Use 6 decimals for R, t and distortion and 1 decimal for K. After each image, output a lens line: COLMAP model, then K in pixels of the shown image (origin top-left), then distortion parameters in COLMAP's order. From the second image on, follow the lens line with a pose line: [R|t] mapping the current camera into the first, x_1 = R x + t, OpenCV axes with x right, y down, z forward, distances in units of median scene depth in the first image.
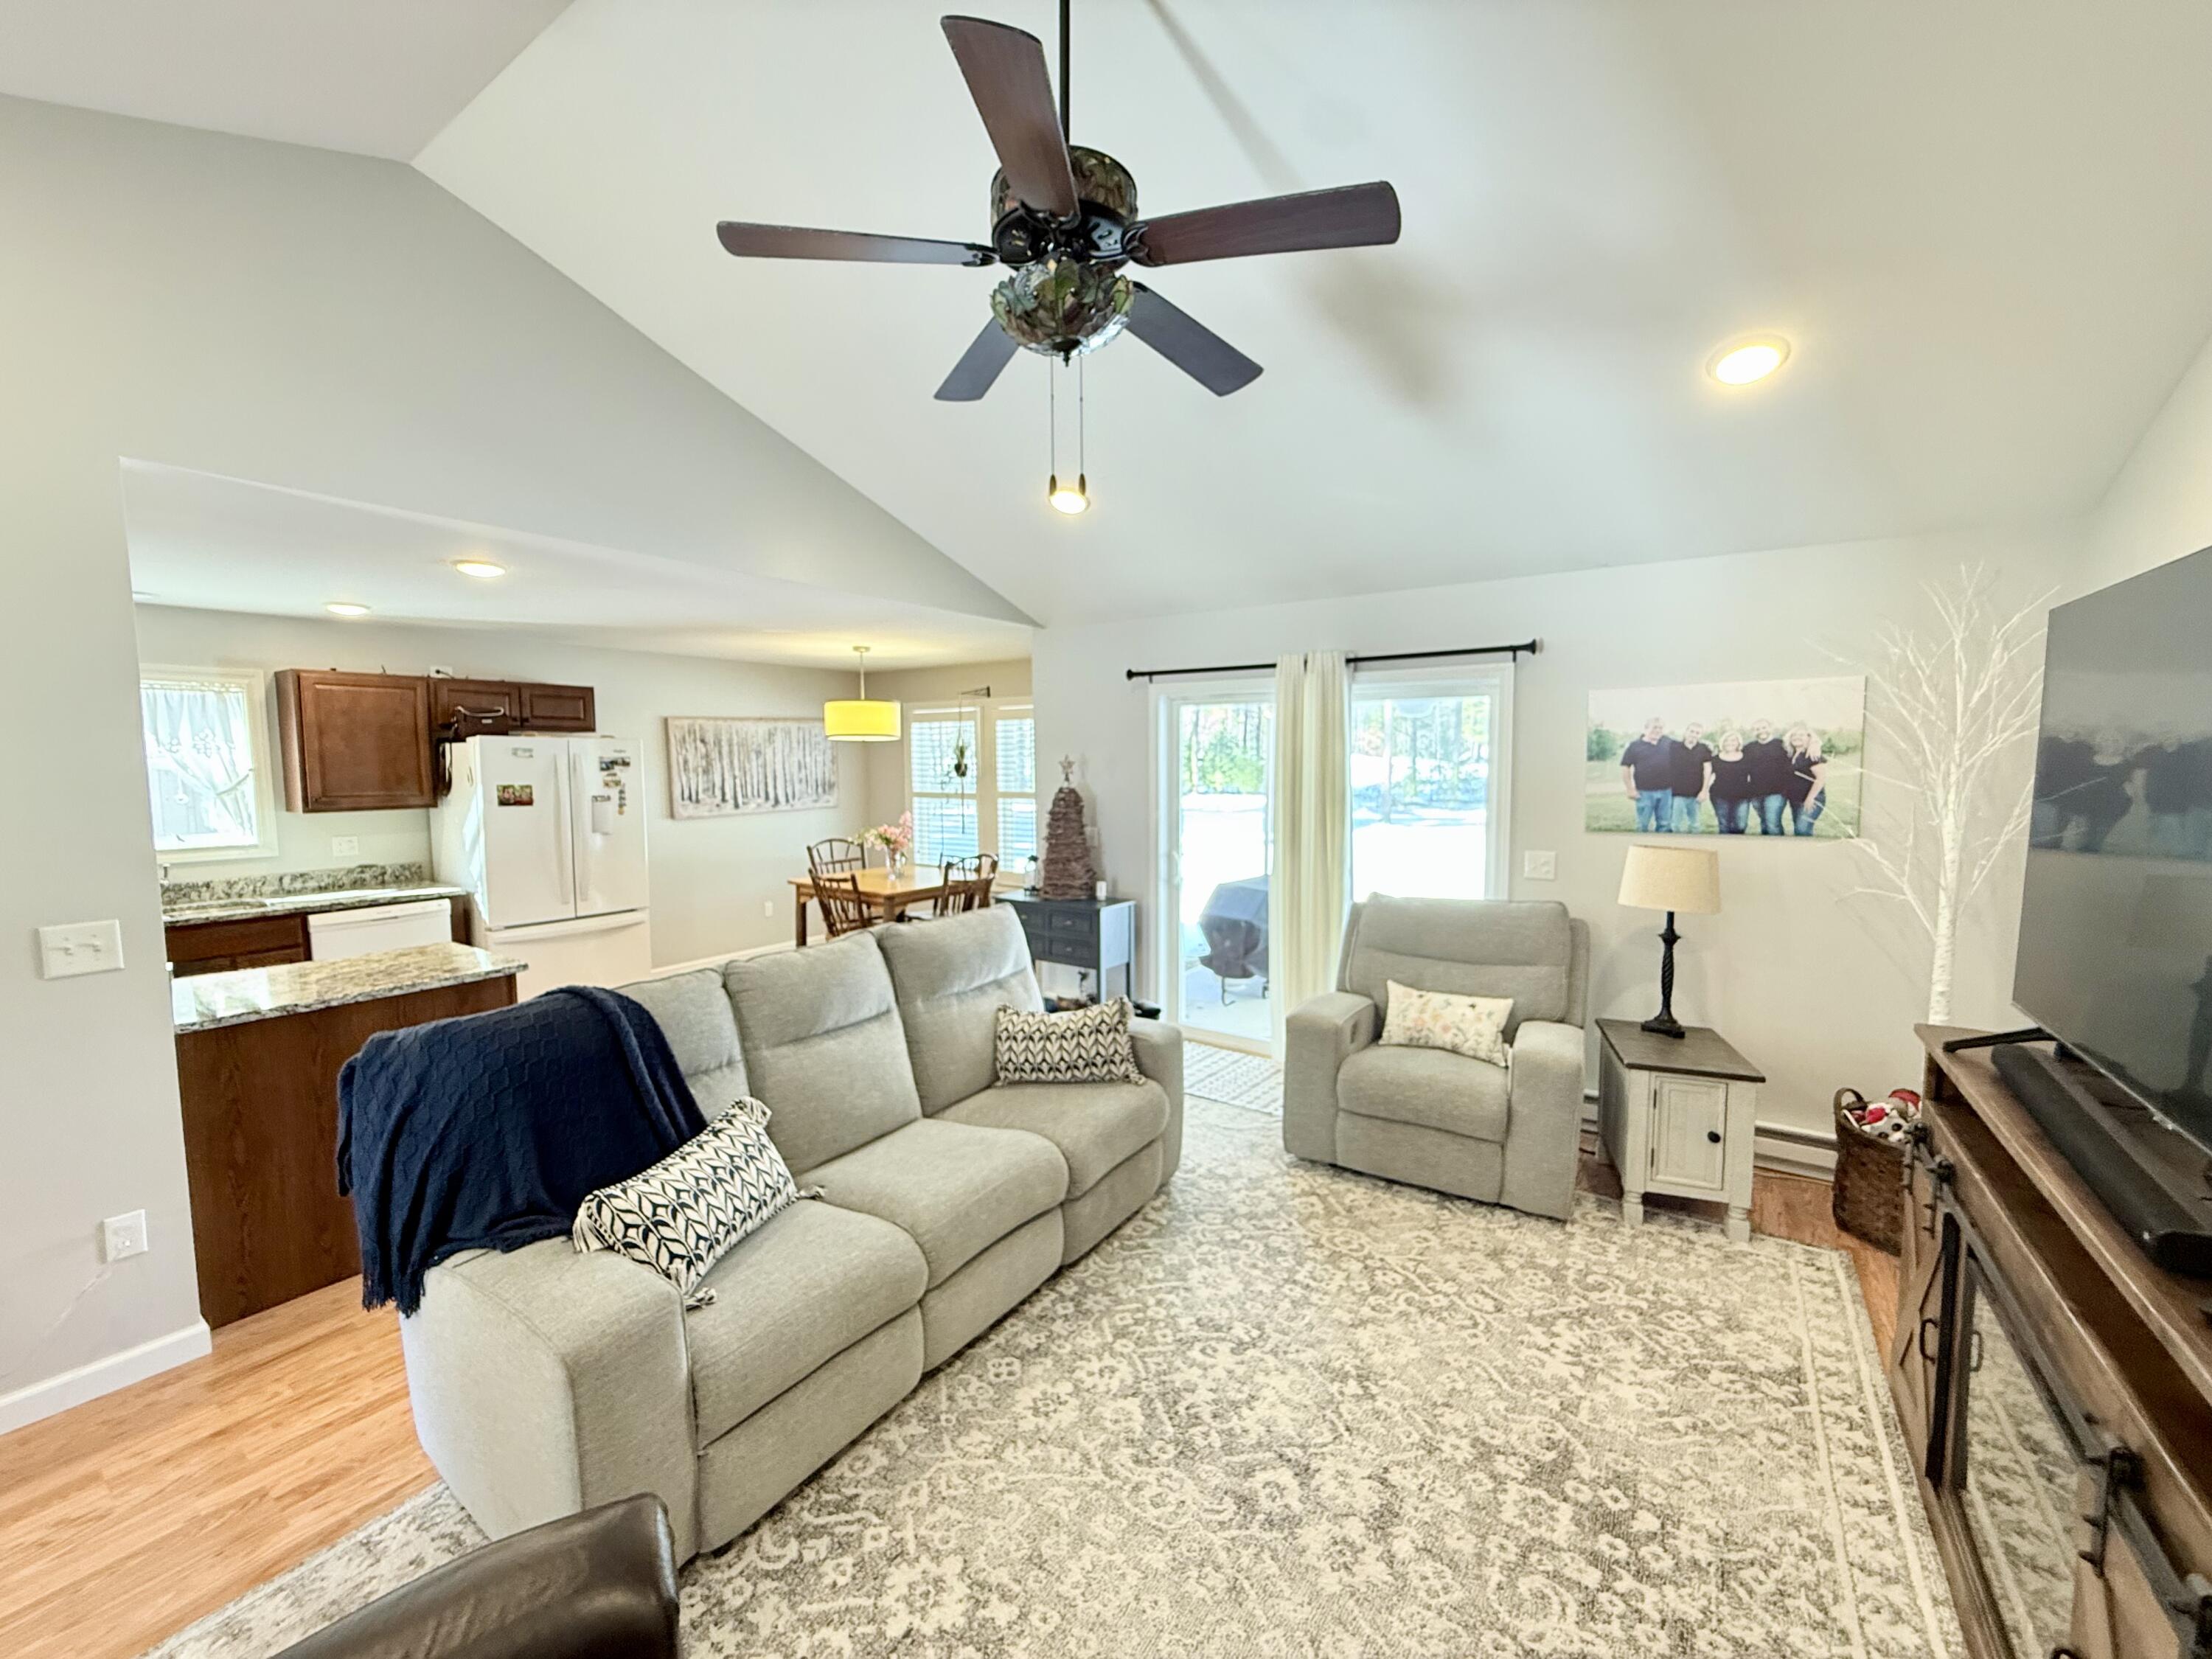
lens RADIAL K [[885.3, 0, 1106.0], [0, 885.3, 829.5], [0, 0, 1]] dist [0.002176, 0.000336]
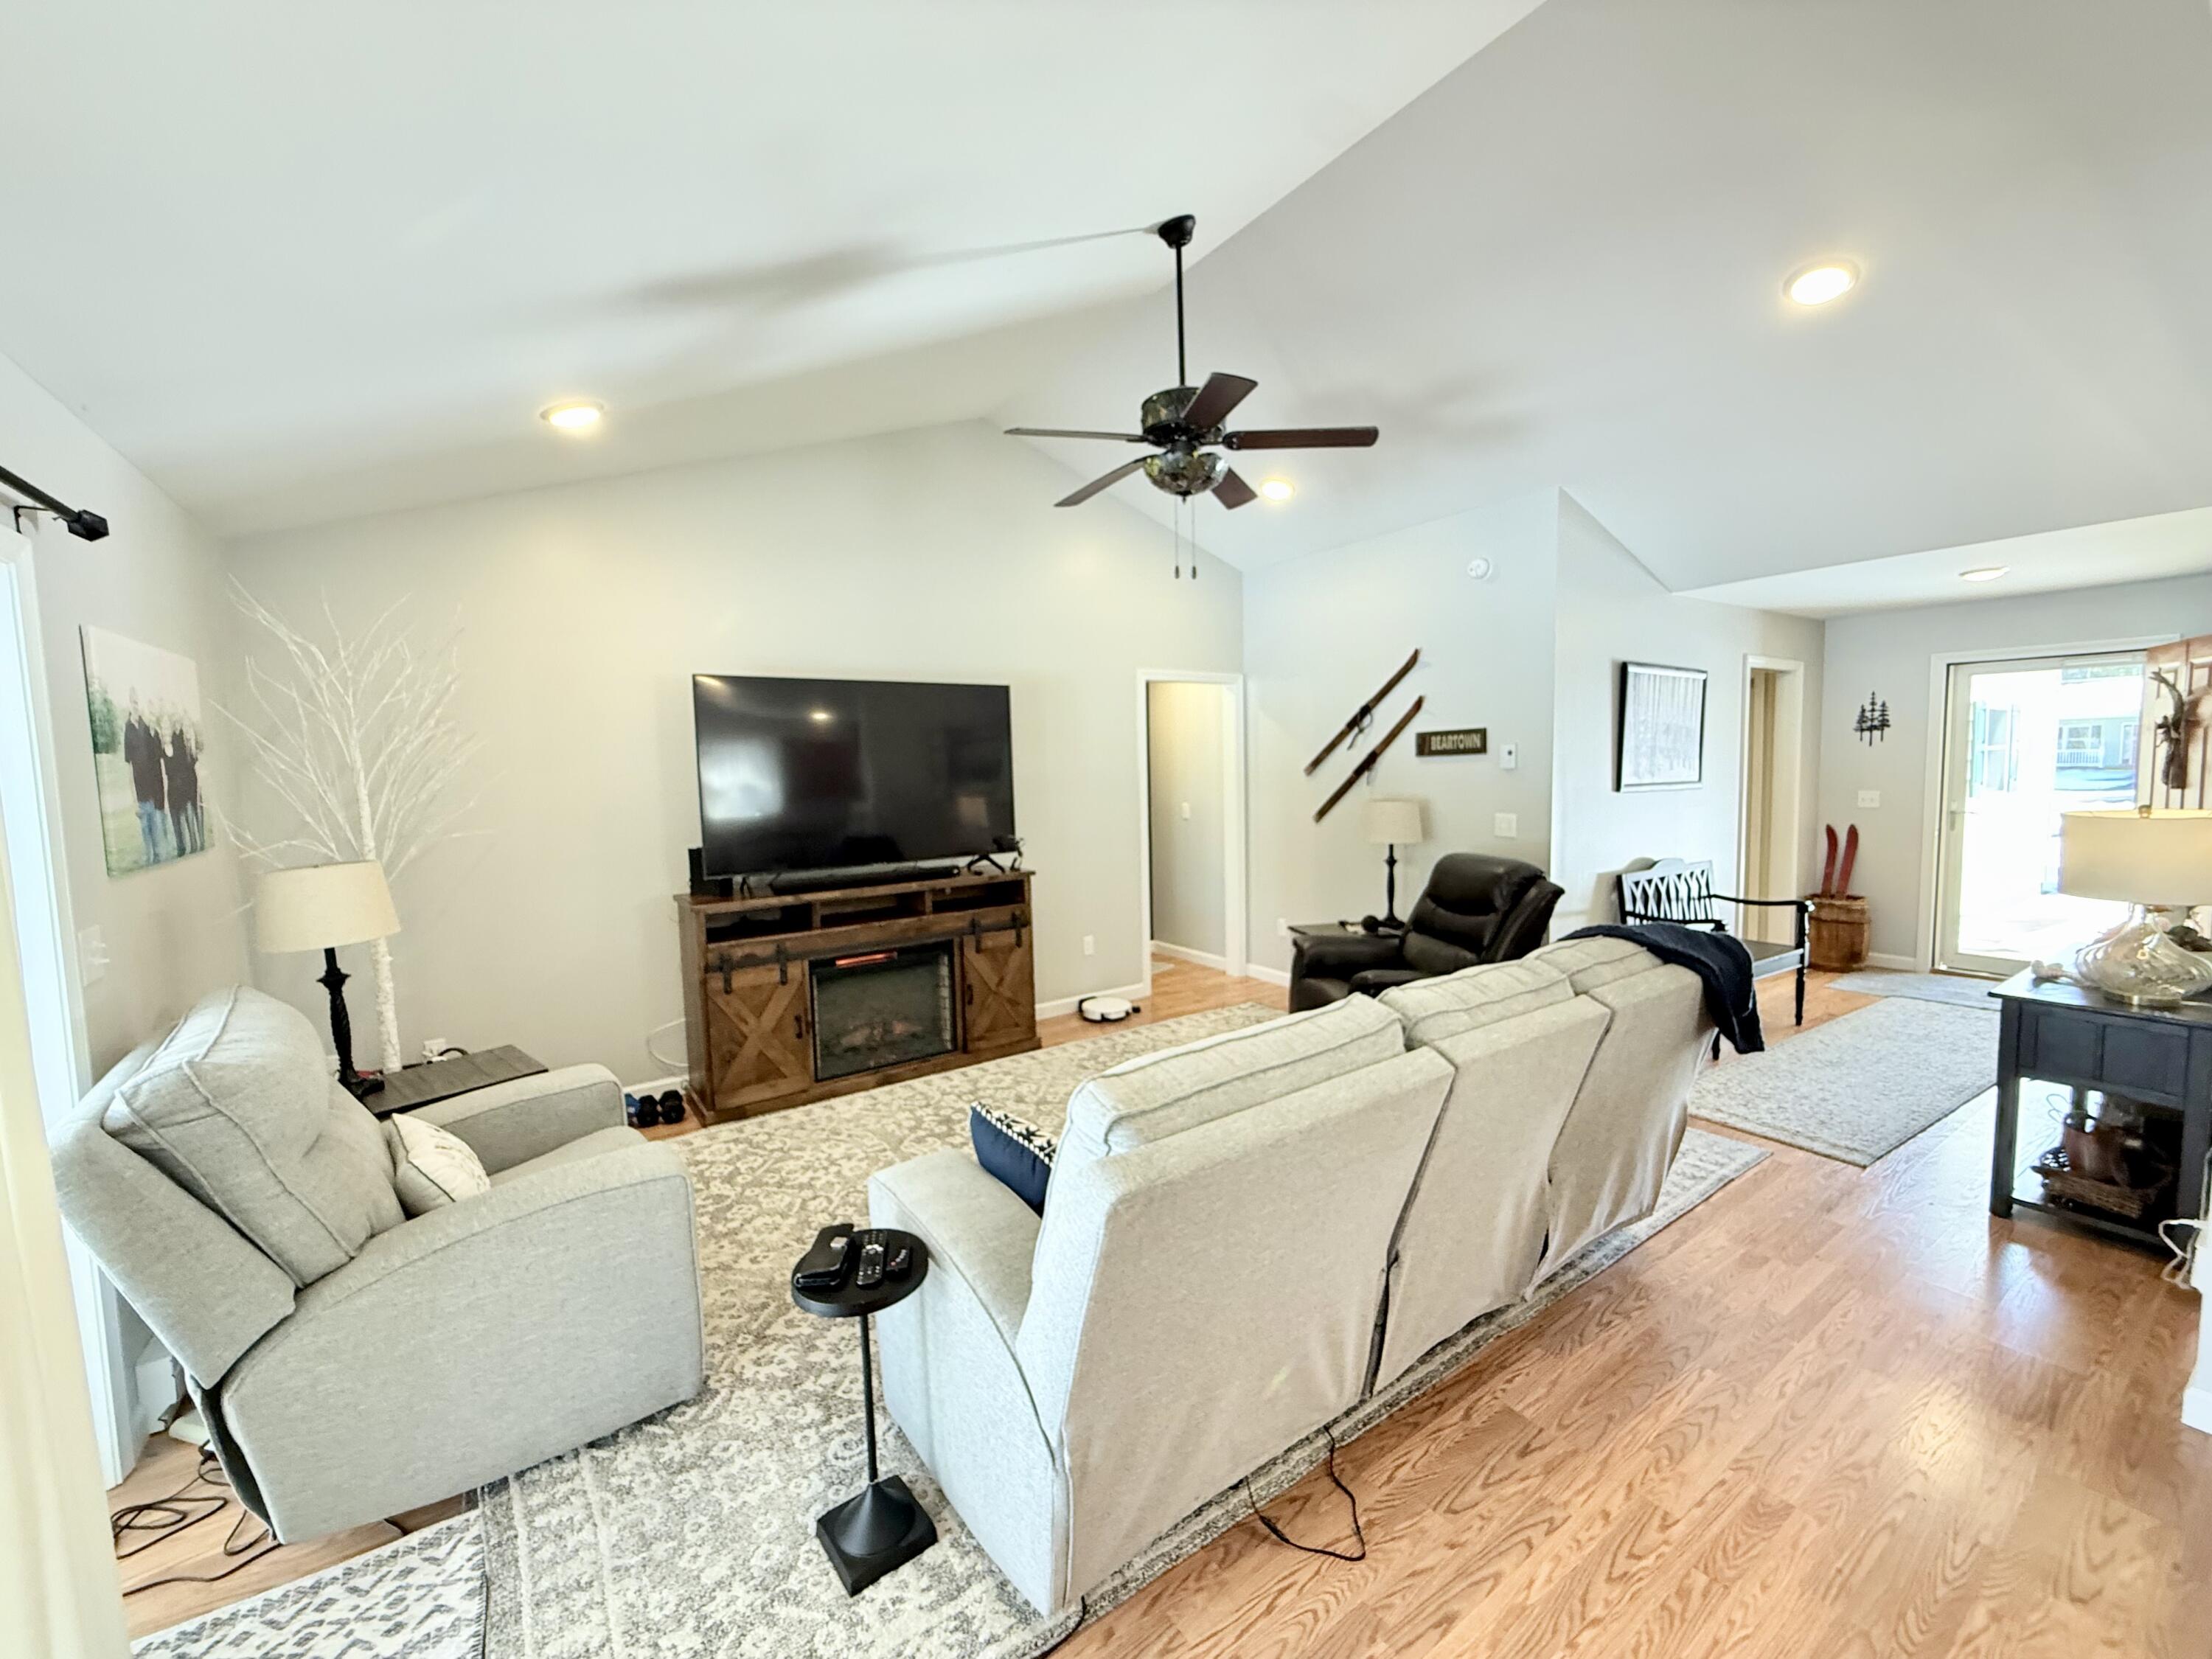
lens RADIAL K [[882.0, 0, 1104.3], [0, 882.0, 831.1], [0, 0, 1]] dist [0.001025, -0.000048]
pose [[-0.930147, -0.000612, 0.367187, -0.202131], [0.058592, 0.986938, 0.150070, -0.060521], [-0.362483, 0.161101, -0.917961, 1.039635]]
